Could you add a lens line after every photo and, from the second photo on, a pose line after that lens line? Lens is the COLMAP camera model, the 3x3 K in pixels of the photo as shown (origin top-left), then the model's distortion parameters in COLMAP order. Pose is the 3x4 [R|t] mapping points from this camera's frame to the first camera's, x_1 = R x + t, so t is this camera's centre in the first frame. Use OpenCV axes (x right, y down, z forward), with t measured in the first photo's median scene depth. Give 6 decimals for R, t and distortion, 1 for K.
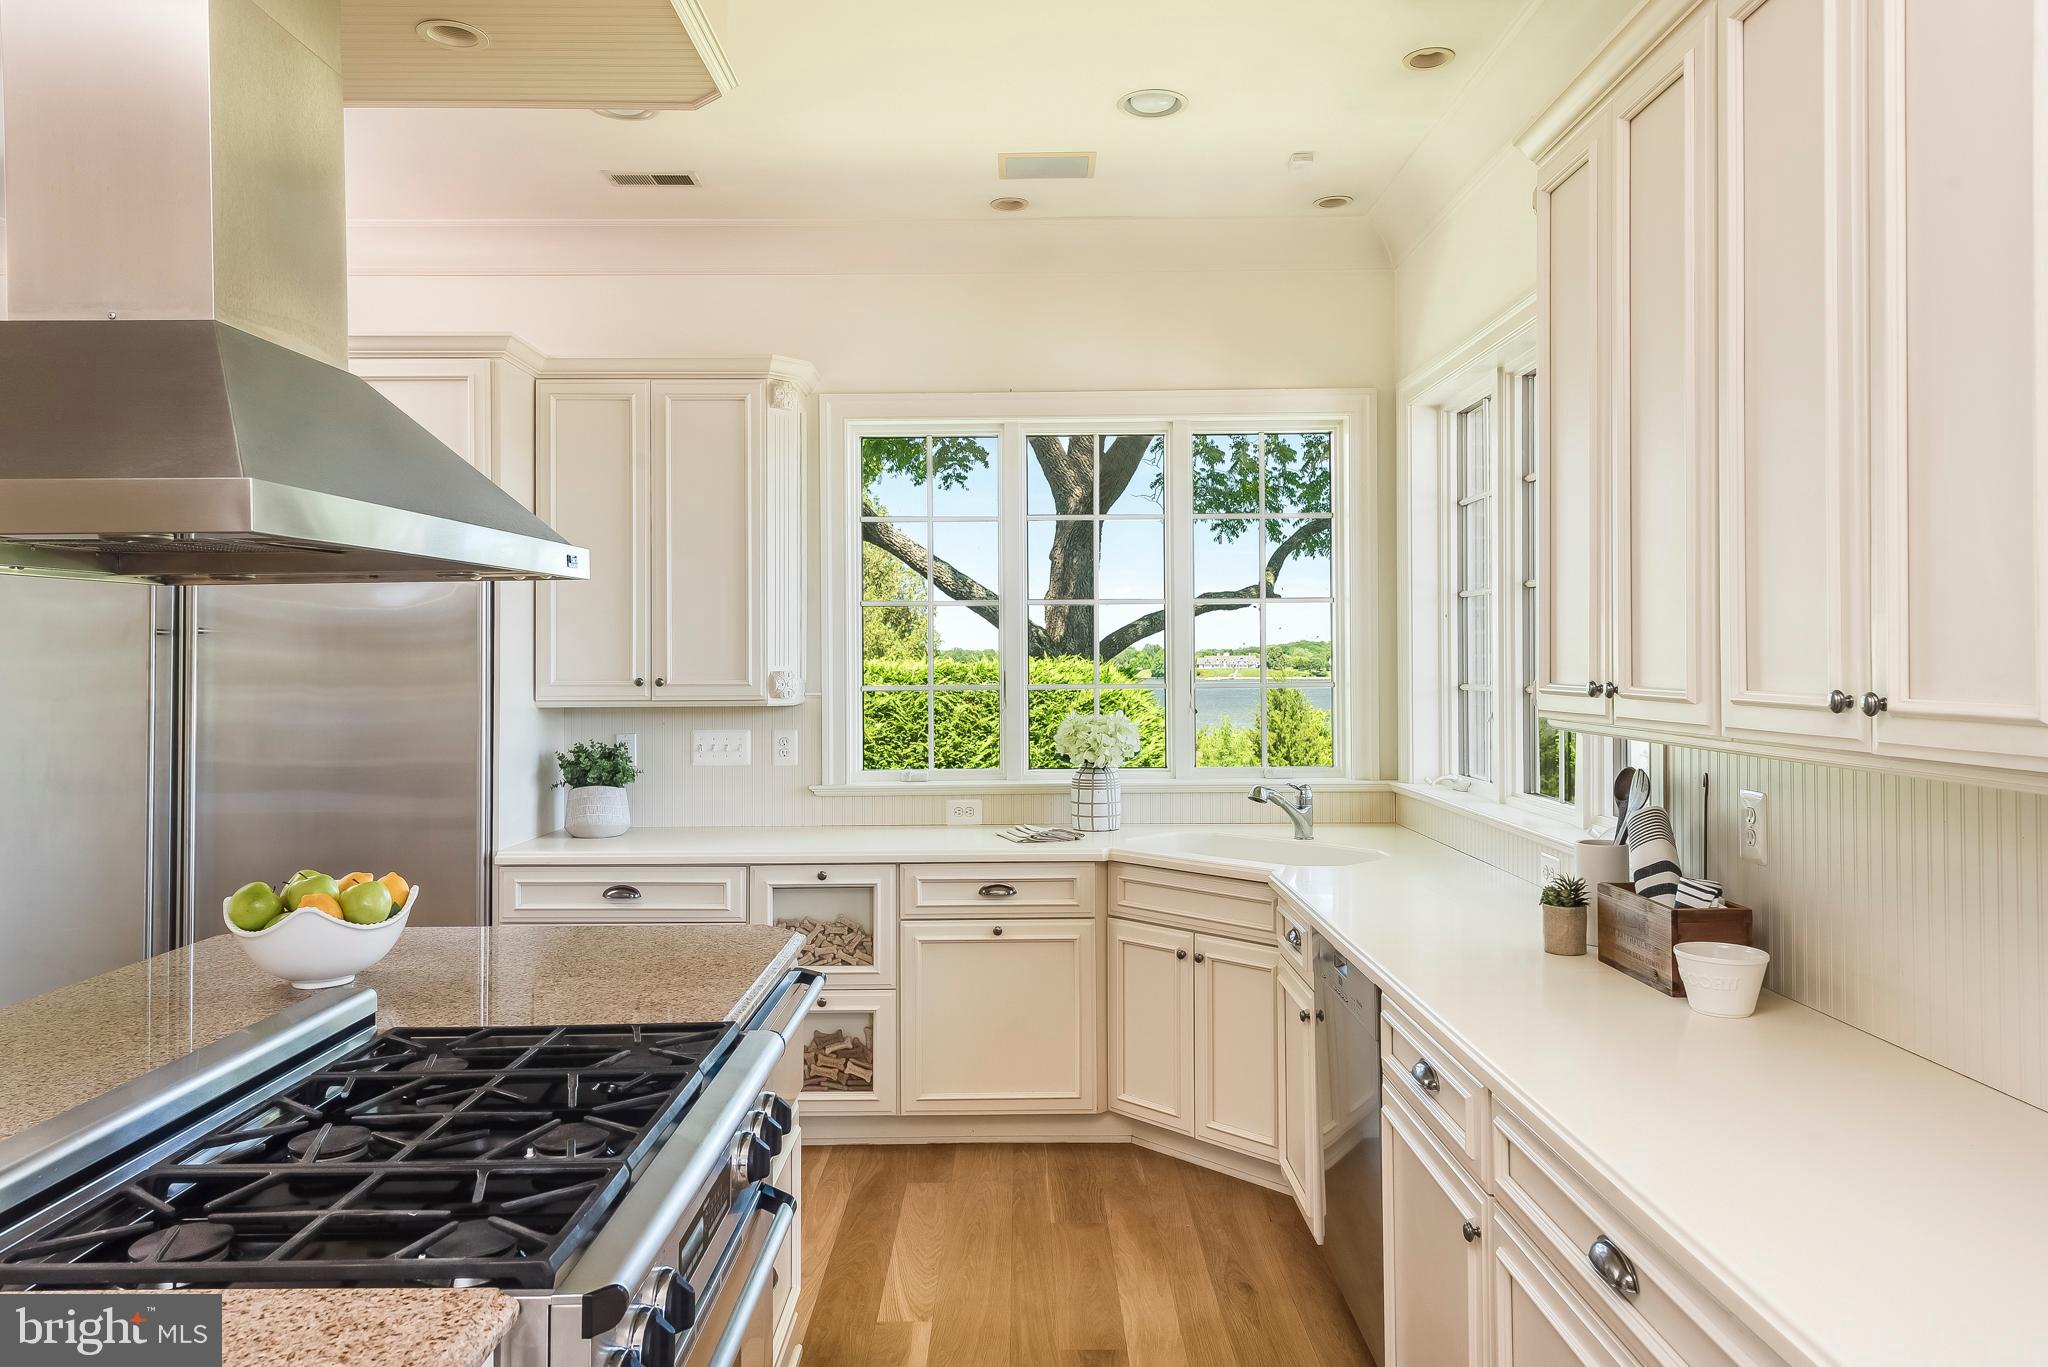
lens RADIAL K [[1360.6, 0, 1031.7], [0, 1360.6, 645.4], [0, 0, 1]] dist [0.045858, -0.078174]
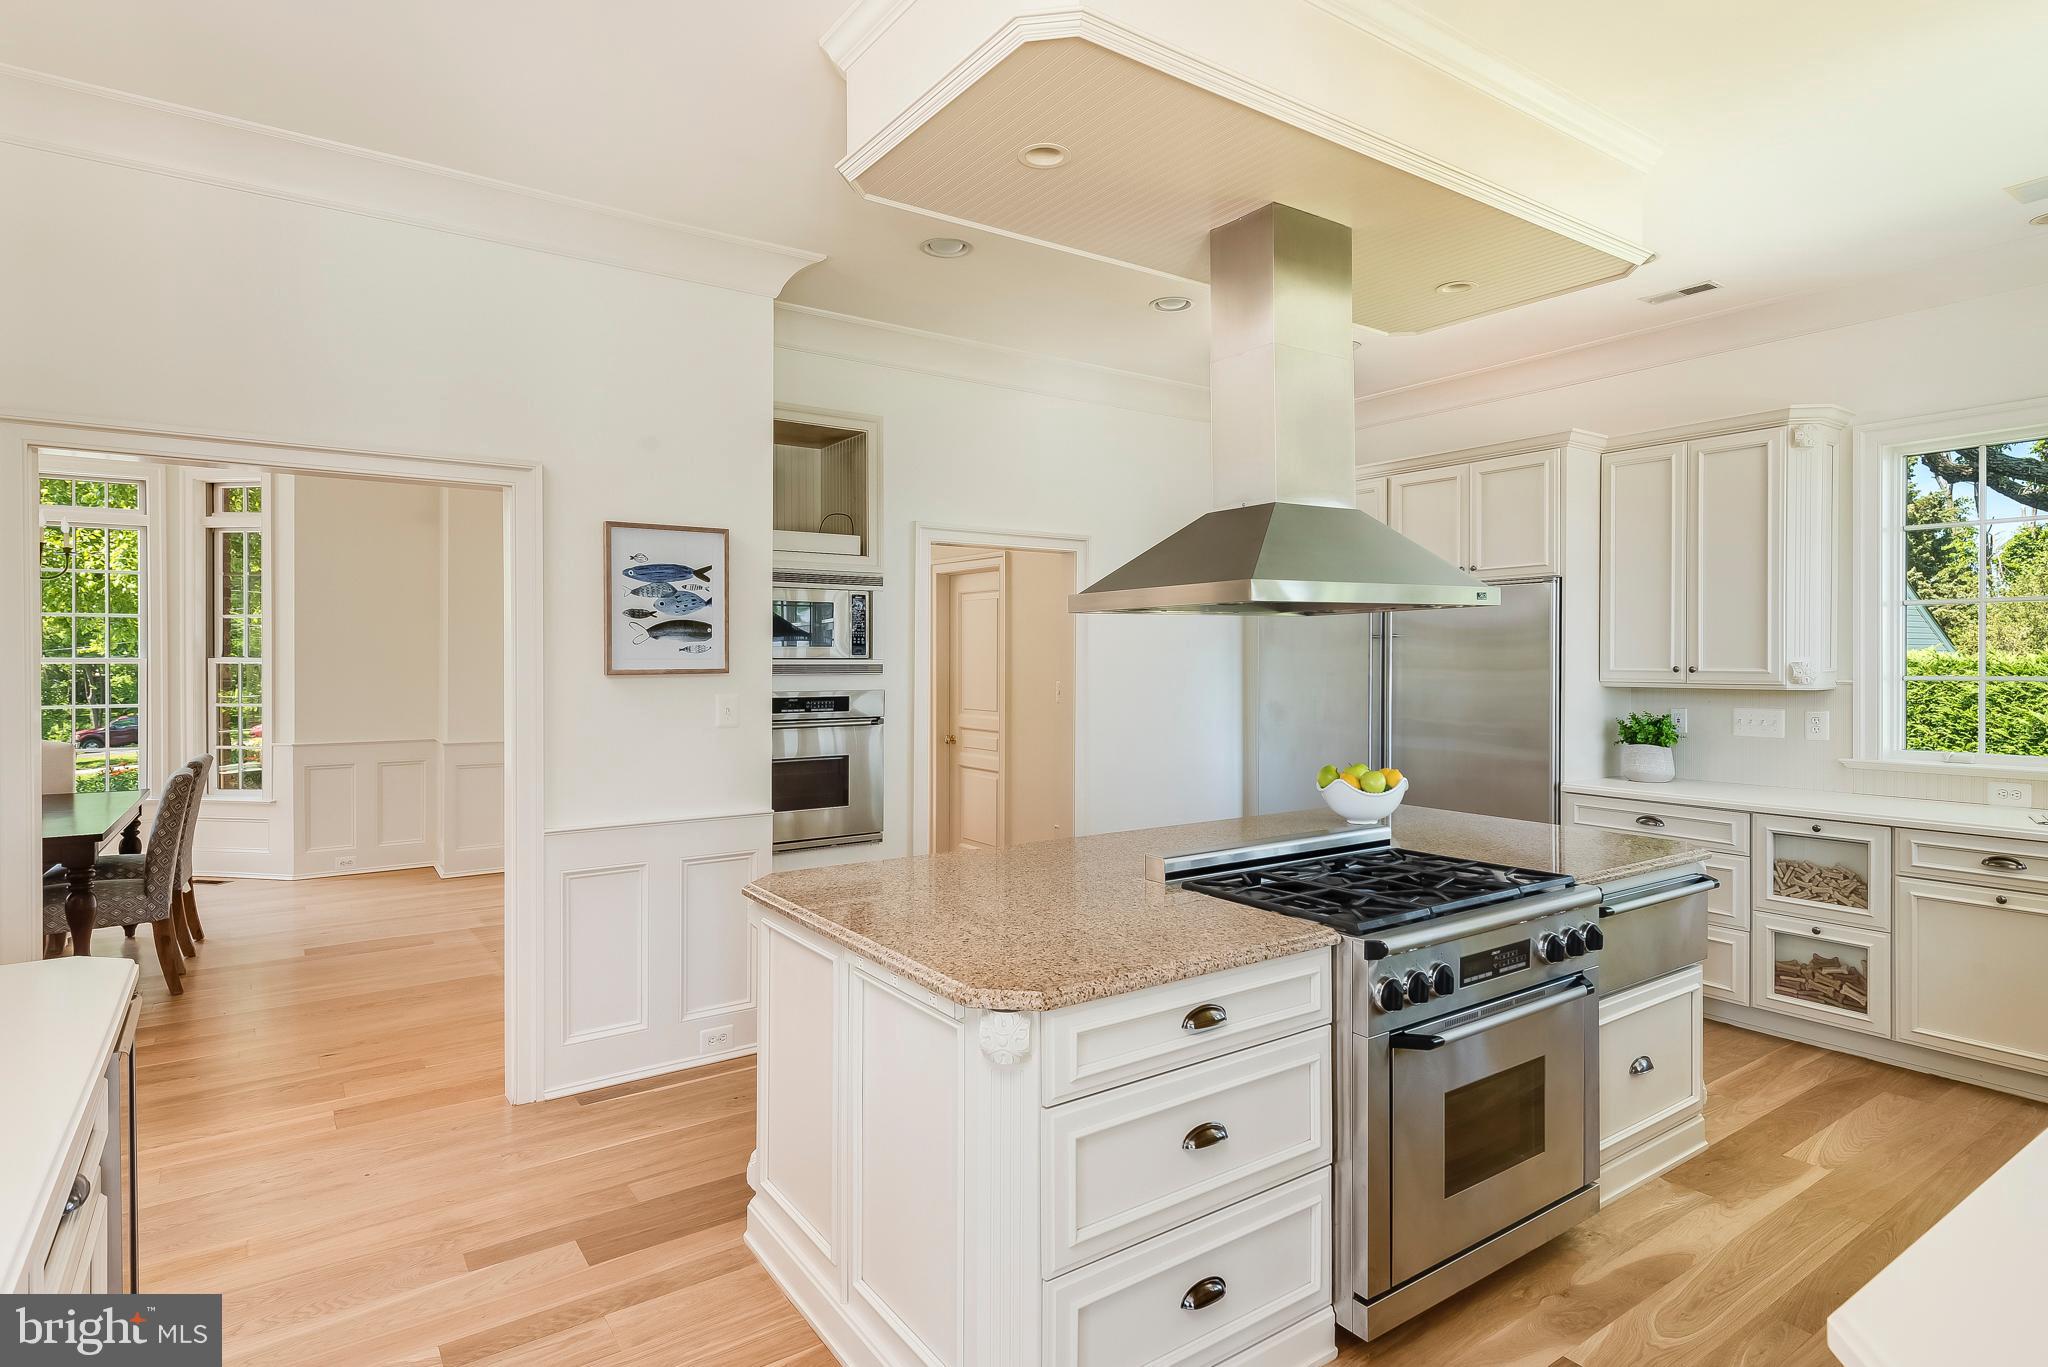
lens RADIAL K [[1084.2, 0, 1027.3], [0, 1084.2, 661.4], [0, 0, 1]] dist [0.000540, 0.000018]
pose [[0.562905, 0.006542, -0.826496, 0.250876], [0.009131, 0.999858, 0.014133, -0.001961], [0.826471, -0.015502, 0.562765, -0.134974]]
